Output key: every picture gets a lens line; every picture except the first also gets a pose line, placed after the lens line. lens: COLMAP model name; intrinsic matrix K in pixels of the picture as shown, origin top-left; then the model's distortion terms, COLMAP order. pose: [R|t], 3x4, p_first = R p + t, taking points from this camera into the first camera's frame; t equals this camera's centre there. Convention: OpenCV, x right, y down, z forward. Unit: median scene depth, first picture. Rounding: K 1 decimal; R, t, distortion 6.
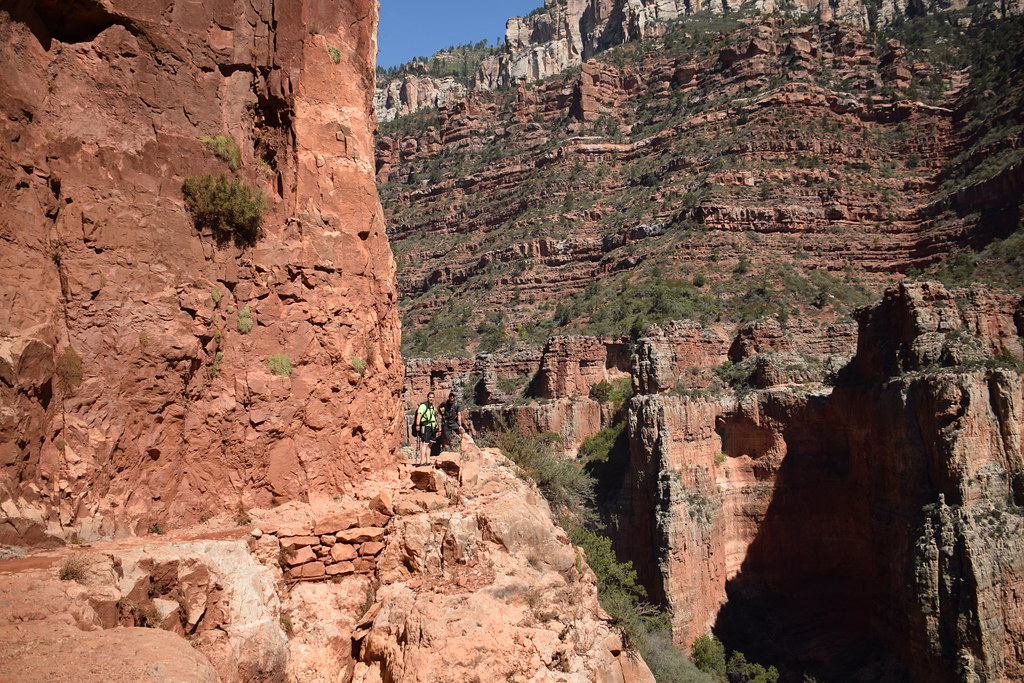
lens RADIAL K [[884.5, 0, 512.0], [0, 884.5, 341.5], [0, 0, 1]] dist [-0.043294, 0.002992]
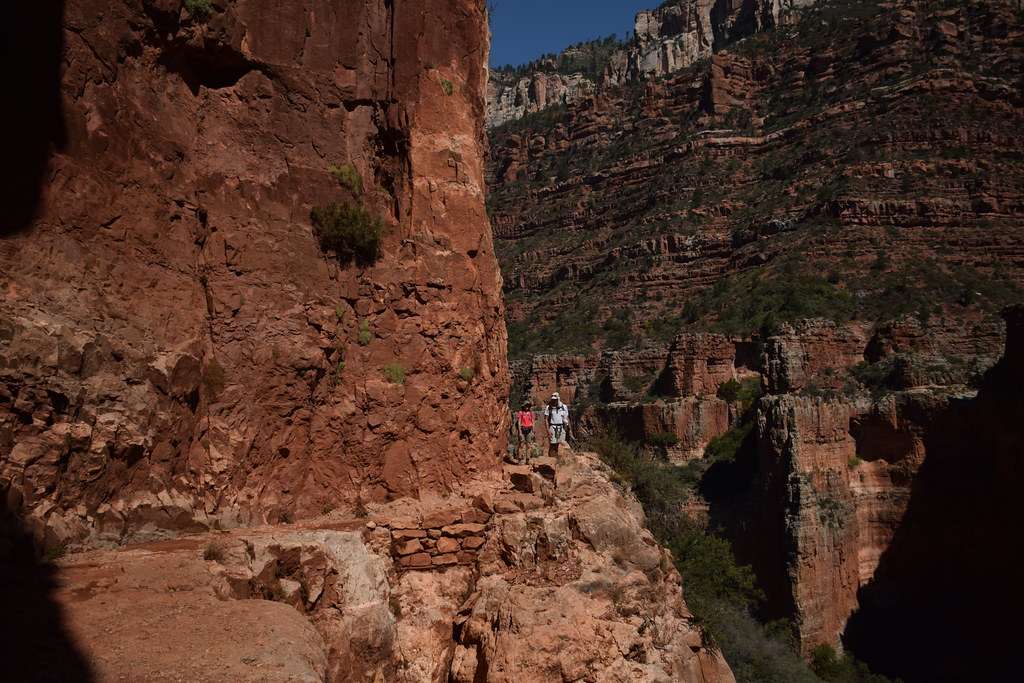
lens RADIAL K [[884.5, 0, 512.0], [0, 884.5, 341.5], [0, 0, 1]] dist [-0.043294, 0.002992]
pose [[0.989668, 0.007920, -0.143156, 0.001475], [-0.007291, 0.999961, 0.004914, -0.000742], [0.143189, -0.003820, 0.989688, -0.002761]]
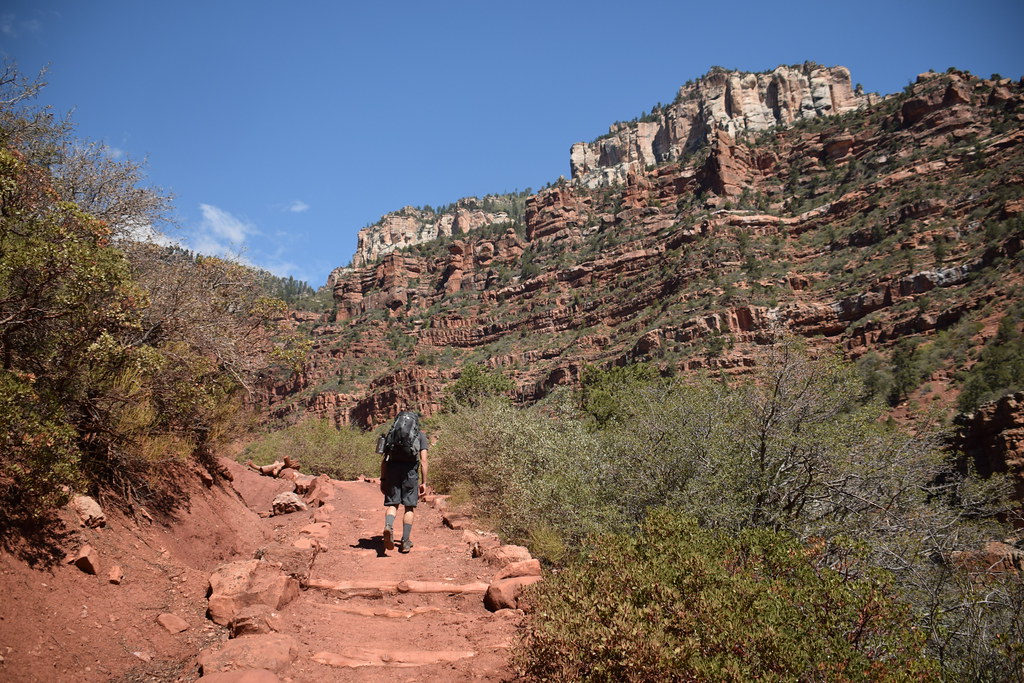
lens RADIAL K [[794.3, 0, 512.0], [0, 794.3, 341.5], [0, 0, 1]] dist [-0.030530, -0.000914]
pose [[0.999969, 0.007732, 0.001559, -0.173670], [-0.007260, 0.979496, -0.201334, 0.041756], [-0.003083, 0.201317, 0.979521, 0.493756]]
